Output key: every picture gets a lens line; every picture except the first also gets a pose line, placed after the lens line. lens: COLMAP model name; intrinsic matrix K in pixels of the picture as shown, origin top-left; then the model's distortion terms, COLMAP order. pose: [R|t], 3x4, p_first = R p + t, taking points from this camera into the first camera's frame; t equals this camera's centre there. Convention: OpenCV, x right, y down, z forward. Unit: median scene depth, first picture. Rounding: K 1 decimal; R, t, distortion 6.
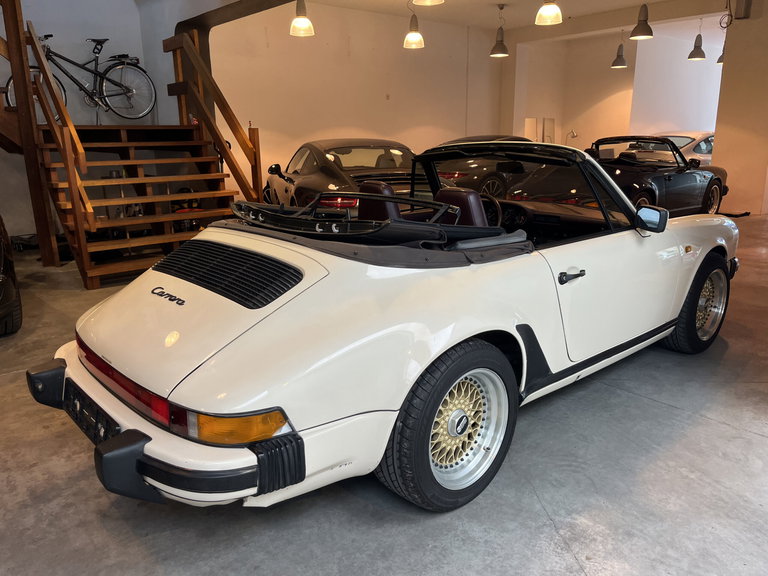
lens RADIAL K [[587.8, 0, 385.1], [0, 587.8, 288.0], [0, 0, 1]] dist [0.031481, -0.061944]
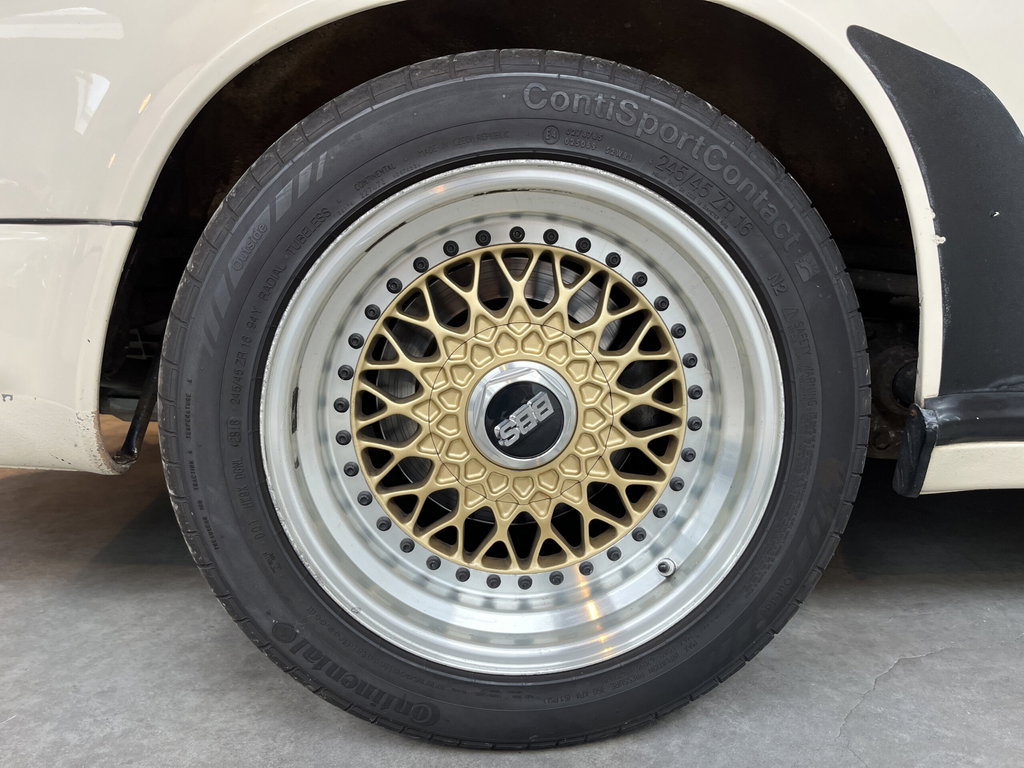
lens RADIAL K [[783.7, 0, 546.6], [0, 783.7, 457.7], [0, 0, 1]] dist [0.031481, -0.061944]
pose [[0.772624, 0.127266, -0.621977, 0.337317], [-0.153859, 0.988031, 0.011042, 0.236268], [0.615938, 0.087165, 0.782958, 0.723755]]
